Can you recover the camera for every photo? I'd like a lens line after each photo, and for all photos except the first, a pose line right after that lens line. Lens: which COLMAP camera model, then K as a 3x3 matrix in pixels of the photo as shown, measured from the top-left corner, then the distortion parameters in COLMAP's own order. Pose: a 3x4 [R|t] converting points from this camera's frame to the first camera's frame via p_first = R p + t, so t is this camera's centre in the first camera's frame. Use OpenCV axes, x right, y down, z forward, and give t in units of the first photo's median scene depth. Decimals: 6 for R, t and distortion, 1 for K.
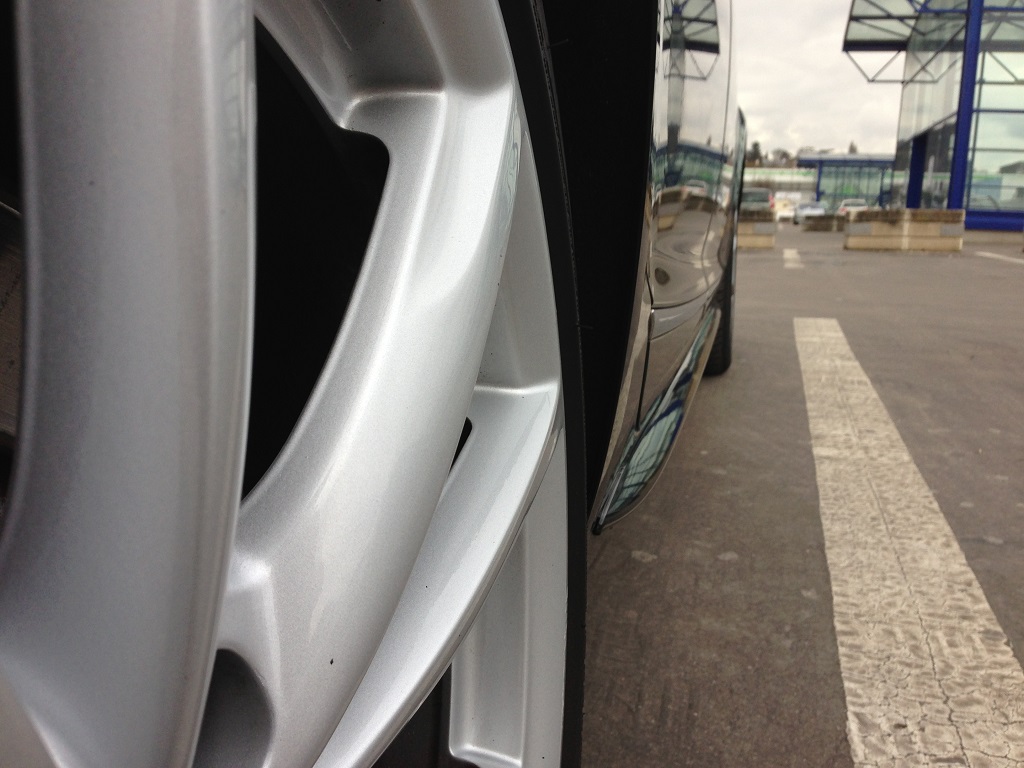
lens RADIAL K [[1005.9, 0, 511.9], [0, 1005.9, 384.3], [0, 0, 1]] dist [0.035245, 0.000000]
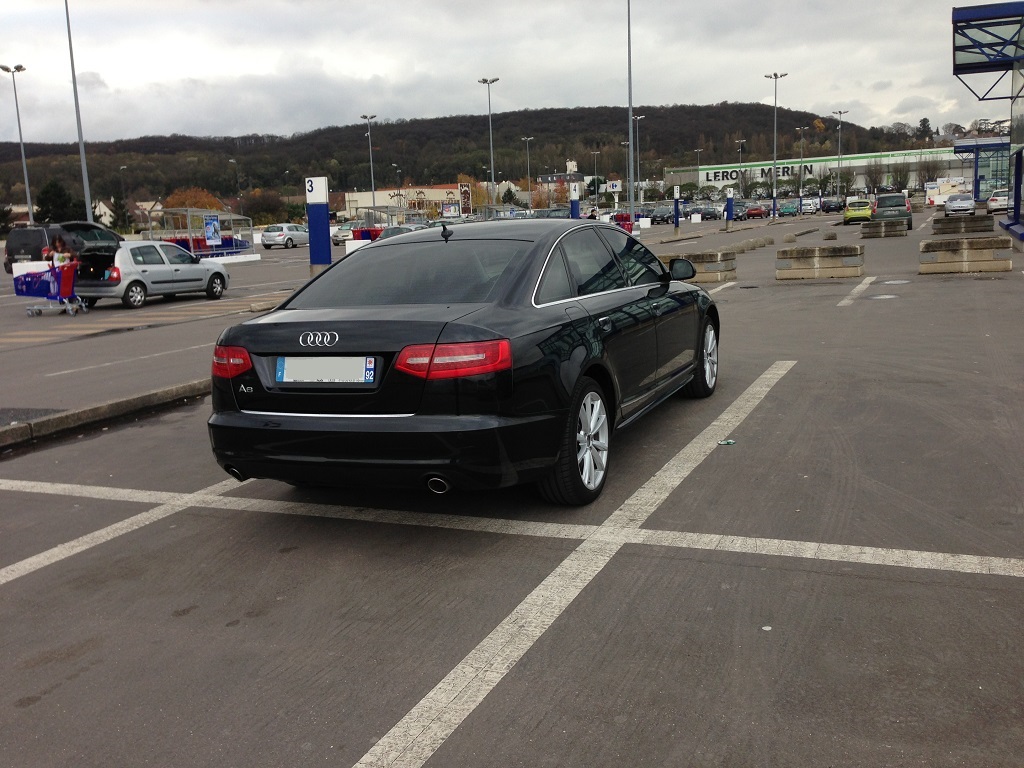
lens RADIAL K [[1005.9, 0, 512.0], [0, 1005.9, 384.6], [0, 0, 1]] dist [0.035245, 0.000000]
pose [[0.985427, -0.052779, -0.161706, 0.027210], [0.051856, 0.998605, -0.009923, -0.008901], [0.162004, 0.001393, 0.986789, -0.337431]]
